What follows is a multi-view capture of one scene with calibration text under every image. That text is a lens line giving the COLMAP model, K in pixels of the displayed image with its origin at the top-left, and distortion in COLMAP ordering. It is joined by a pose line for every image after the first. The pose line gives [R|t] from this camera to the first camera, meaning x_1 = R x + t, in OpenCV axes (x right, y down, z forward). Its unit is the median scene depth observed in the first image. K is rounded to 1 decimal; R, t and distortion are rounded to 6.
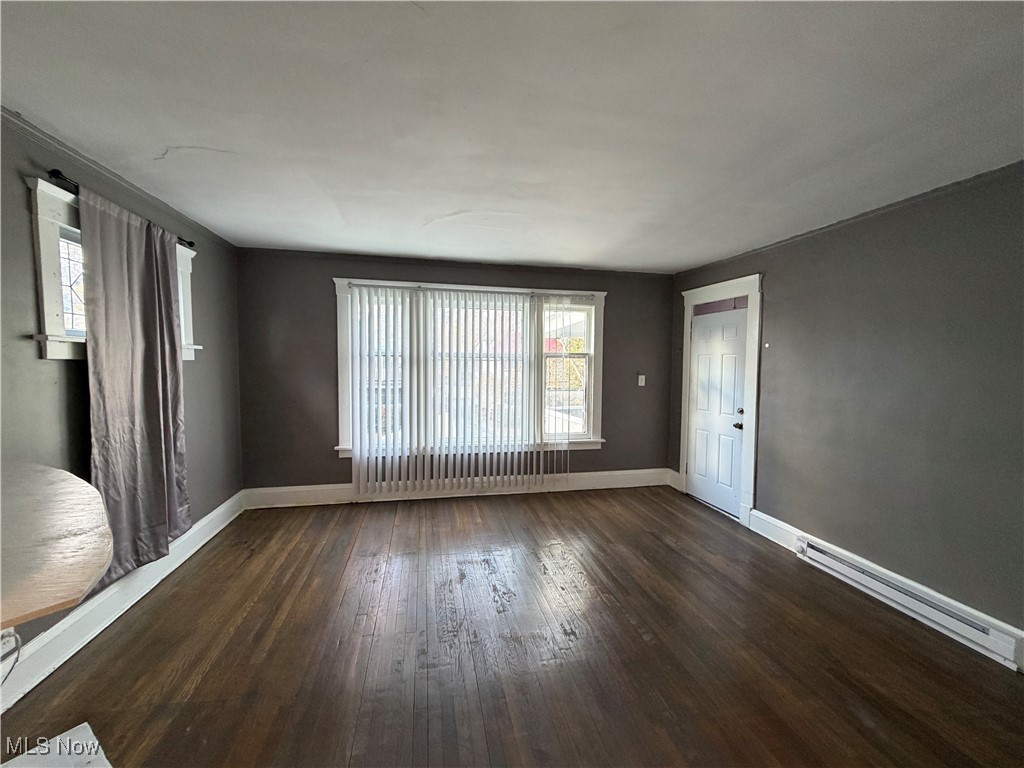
lens RADIAL K [[406.4, 0, 512.0], [0, 406.4, 384.0], [0, 0, 1]] dist [0.001184, 0.000009]
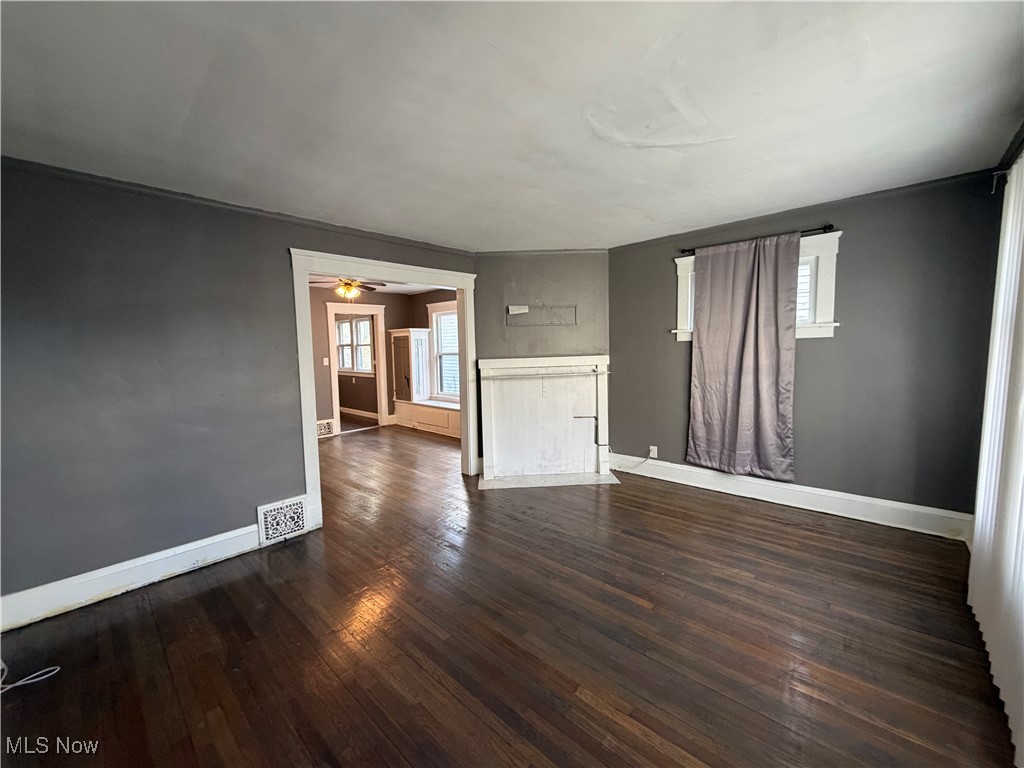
lens RADIAL K [[406.4, 0, 512.0], [0, 406.4, 384.0], [0, 0, 1]] dist [0.001184, 0.000009]
pose [[-0.818979, 0.057586, -0.570926, 0.307200], [-0.018202, 0.991844, 0.126153, -0.034038], [0.573534, 0.113709, -0.811251, 0.843947]]
